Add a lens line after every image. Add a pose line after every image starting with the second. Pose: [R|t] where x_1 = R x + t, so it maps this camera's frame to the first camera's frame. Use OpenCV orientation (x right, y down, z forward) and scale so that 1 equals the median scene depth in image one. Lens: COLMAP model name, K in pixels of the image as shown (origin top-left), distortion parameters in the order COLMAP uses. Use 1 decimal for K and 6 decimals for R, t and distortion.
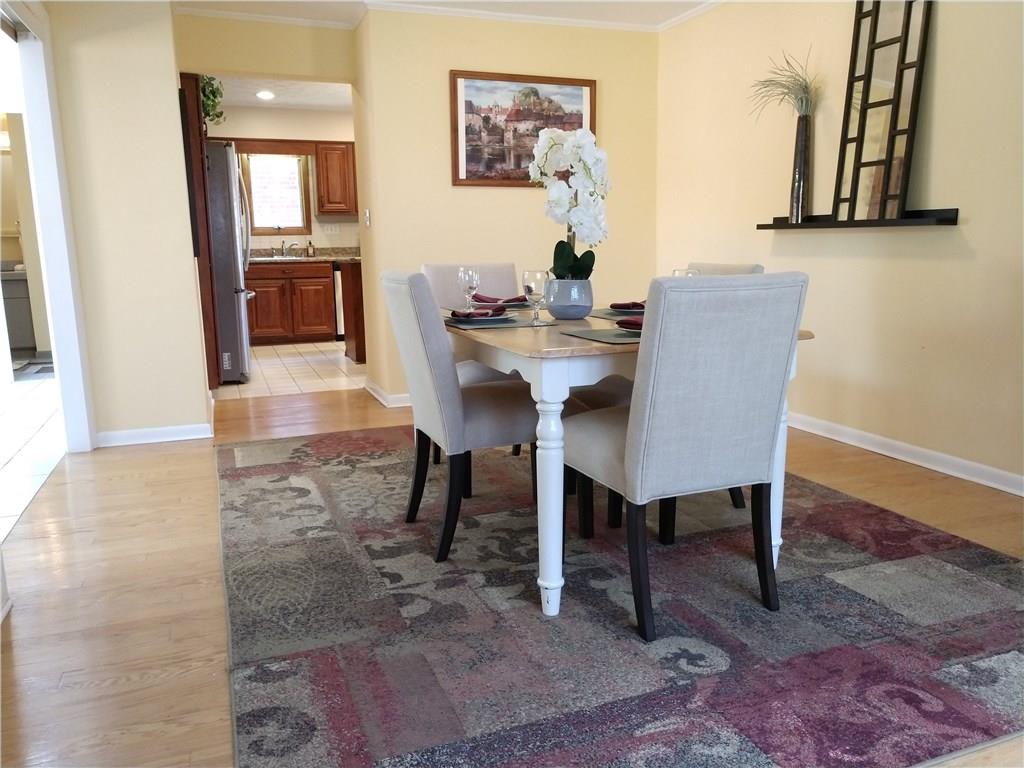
lens RADIAL K [[785.8, 0, 510.3], [0, 785.8, 385.7], [0, 0, 1]] dist [0.022663, -0.000953]
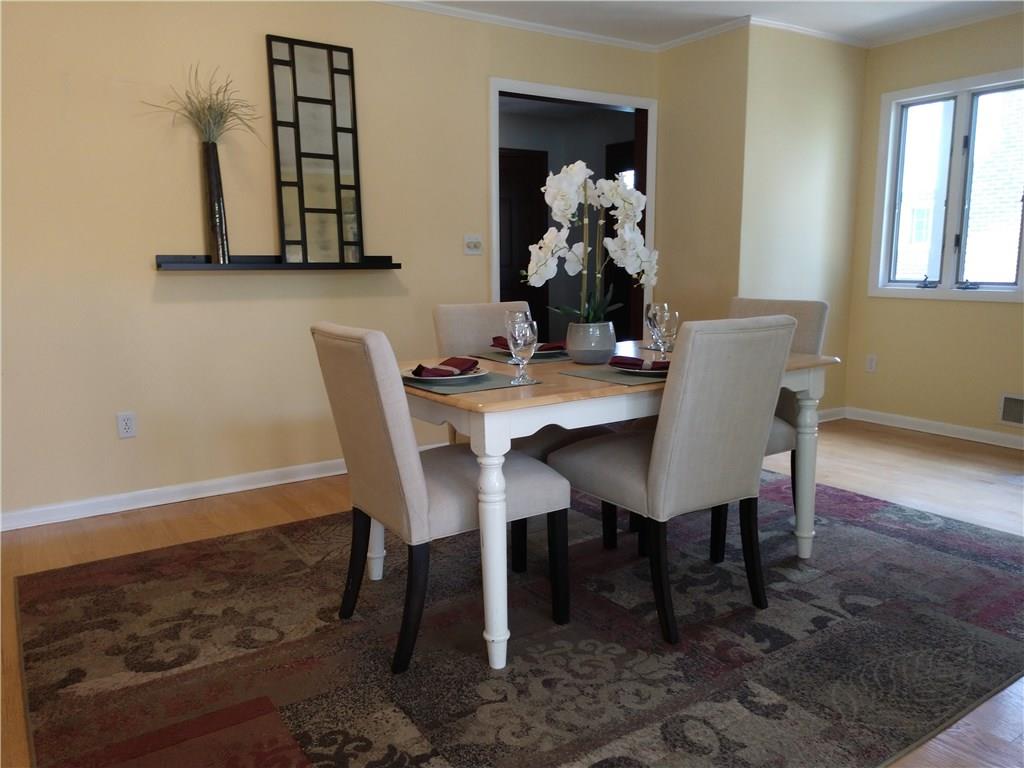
lens RADIAL K [[785.8, 0, 511.4], [0, 785.8, 387.0], [0, 0, 1]] dist [0.022663, -0.000953]
pose [[-0.229548, -0.136785, 0.963638, -0.771129], [0.186234, 0.965609, 0.181428, -0.230155], [-0.955314, 0.221109, -0.196179, 1.192445]]
